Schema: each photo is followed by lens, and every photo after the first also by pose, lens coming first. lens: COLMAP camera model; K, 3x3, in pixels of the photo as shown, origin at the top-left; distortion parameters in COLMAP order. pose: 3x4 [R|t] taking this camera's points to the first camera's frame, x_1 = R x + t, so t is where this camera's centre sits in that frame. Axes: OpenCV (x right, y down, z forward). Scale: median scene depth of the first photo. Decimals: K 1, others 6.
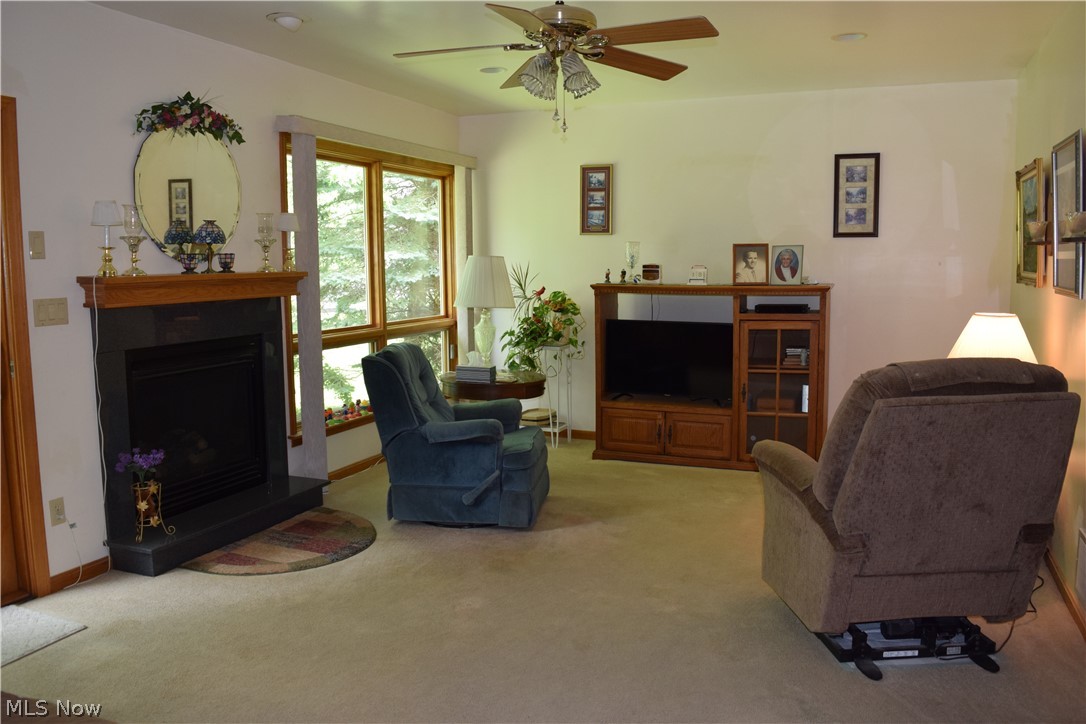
lens RADIAL K [[863.1, 0, 543.3], [0, 863.1, 359.7], [0, 0, 1]] dist [-0.045442, 0.000443]
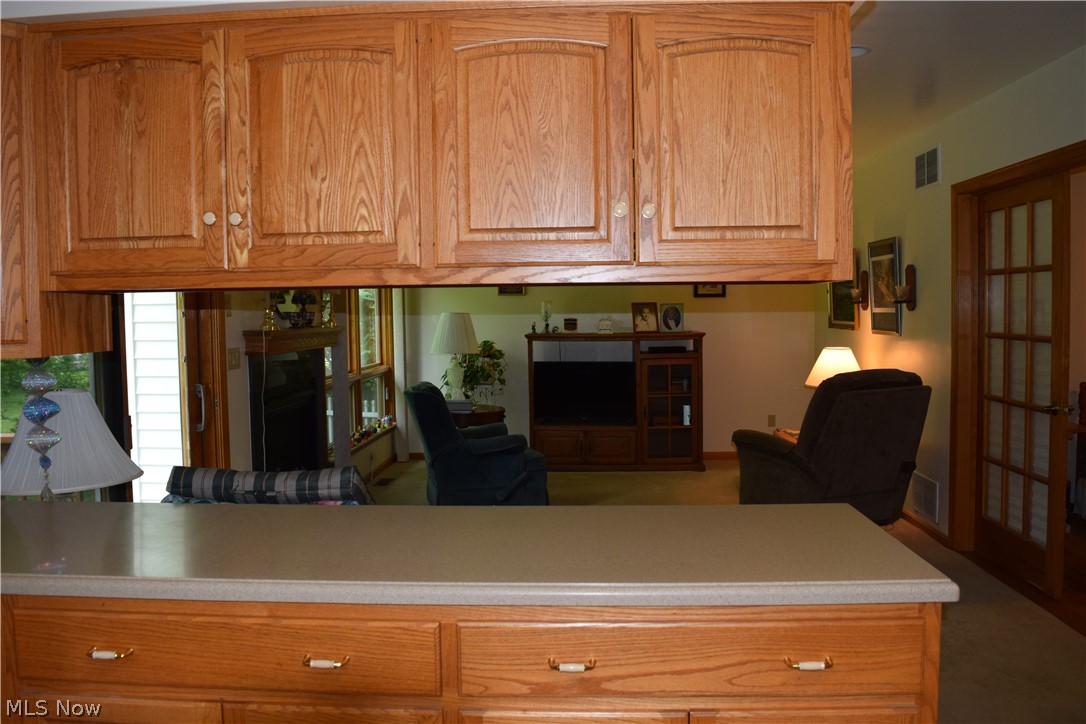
lens RADIAL K [[863.1, 0, 541.6], [0, 863.1, 360.6], [0, 0, 1]] dist [-0.045442, 0.000443]
pose [[0.944456, -0.023091, 0.327825, -0.358296], [0.043087, 0.997618, -0.053862, 0.022517], [-0.325800, 0.064996, 0.943202, -0.221269]]
